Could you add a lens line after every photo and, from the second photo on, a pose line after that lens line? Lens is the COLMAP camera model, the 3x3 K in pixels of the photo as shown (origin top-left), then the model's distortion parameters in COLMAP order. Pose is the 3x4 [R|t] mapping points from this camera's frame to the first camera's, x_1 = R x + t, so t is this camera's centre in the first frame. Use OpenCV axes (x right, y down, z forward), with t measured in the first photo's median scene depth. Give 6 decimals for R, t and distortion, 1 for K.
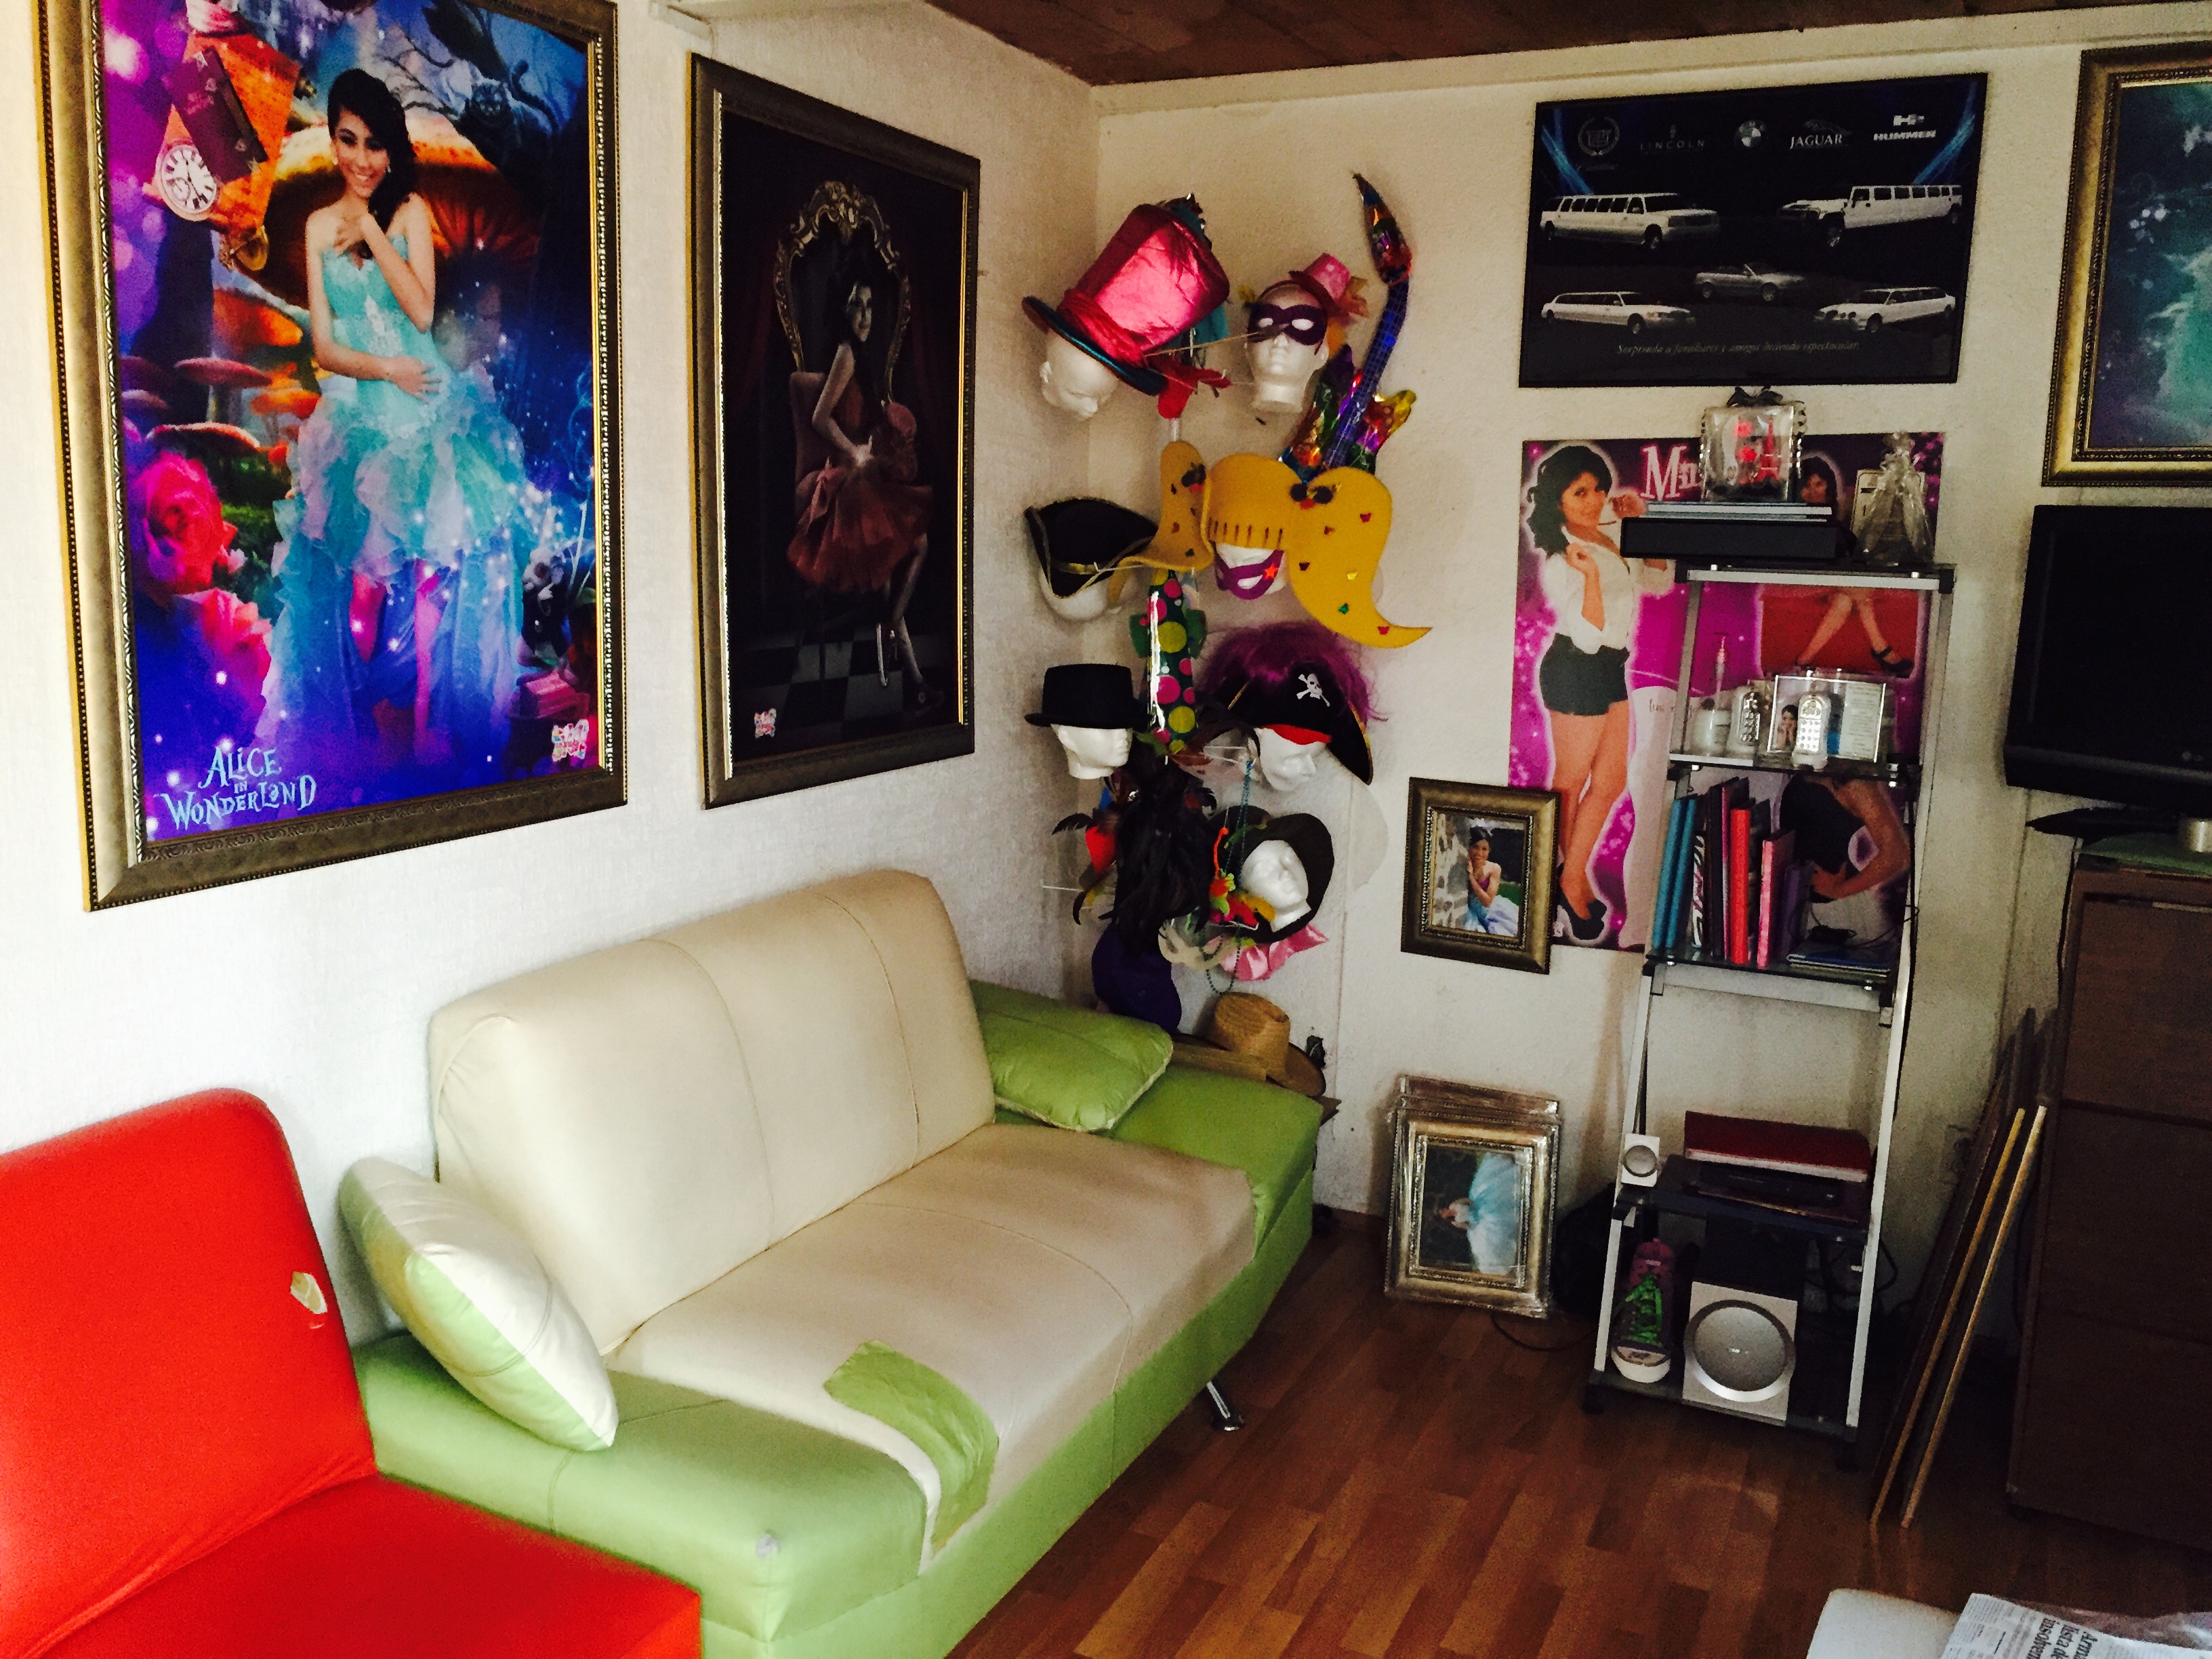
lens RADIAL K [[1883.3, 0, 1100.4], [0, 1883.3, 822.5], [0, 0, 1]] dist [0.084807, -0.107428]
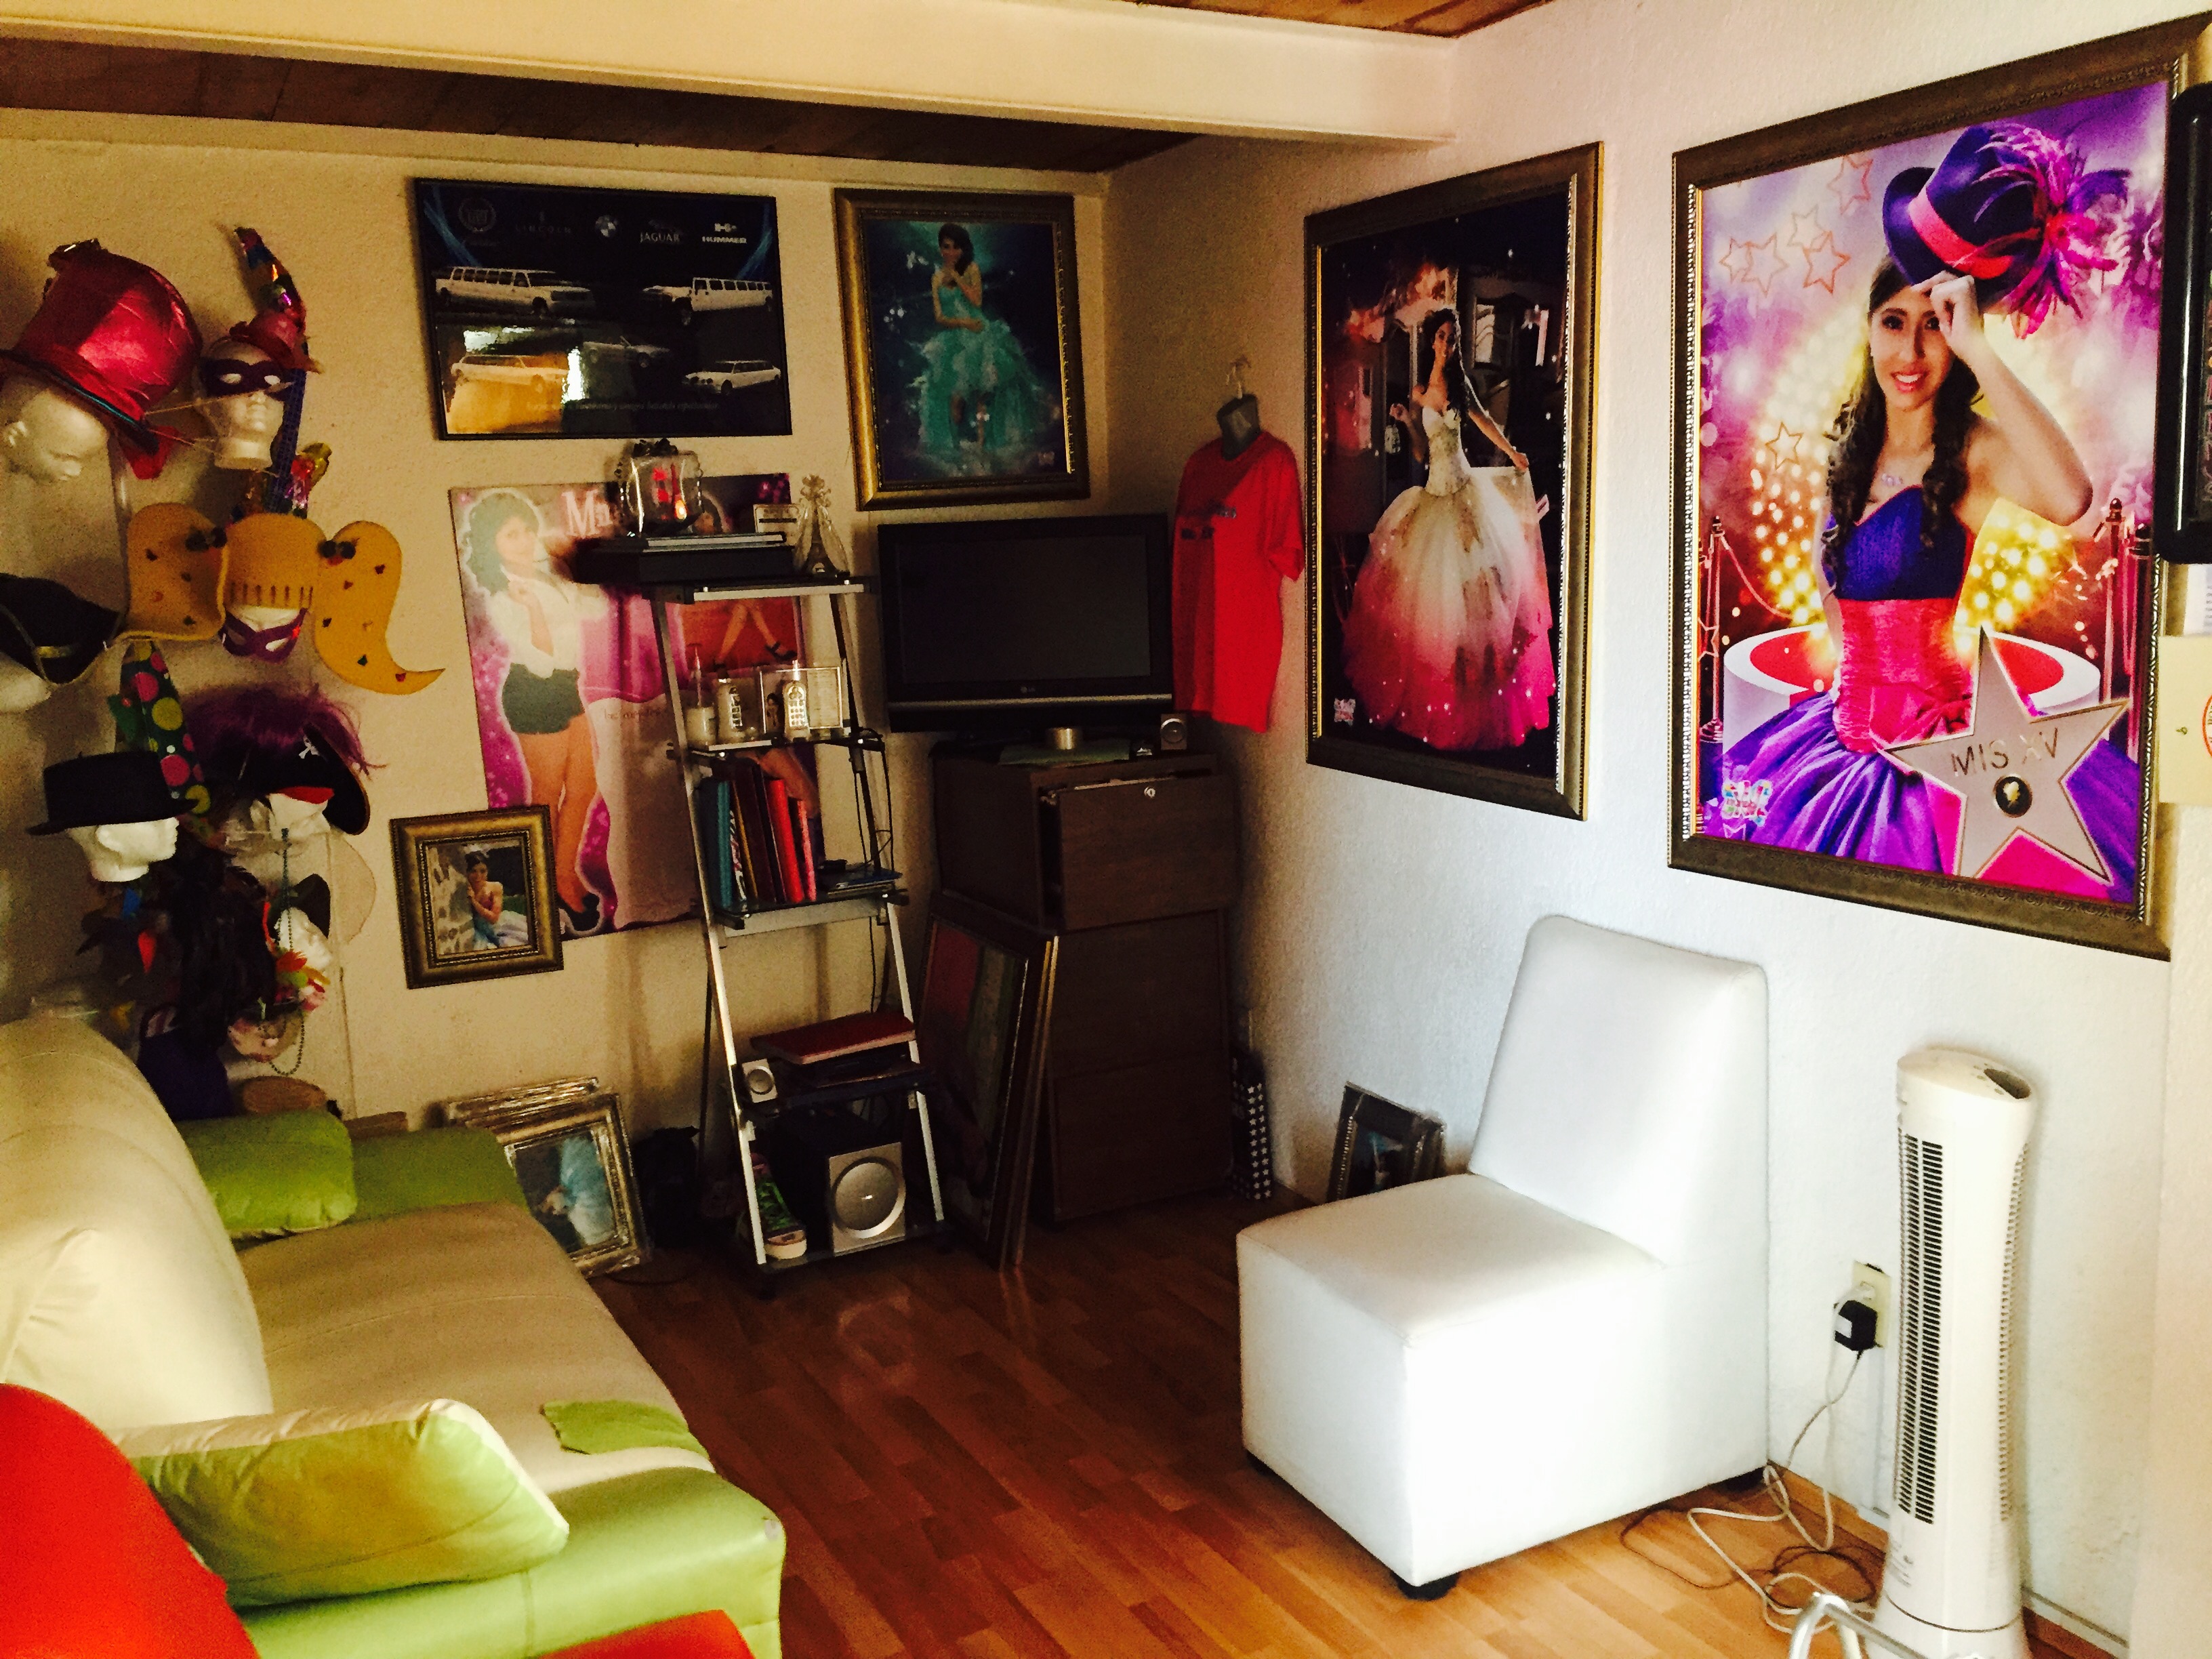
lens RADIAL K [[1883.3, 0, 1100.4], [0, 1883.3, 822.5], [0, 0, 1]] dist [0.084807, -0.107428]
pose [[0.576089, -0.183428, 0.796540, -0.468521], [0.192008, 0.977596, 0.086253, -0.040453], [-0.794515, 0.103253, 0.598402, 0.084991]]
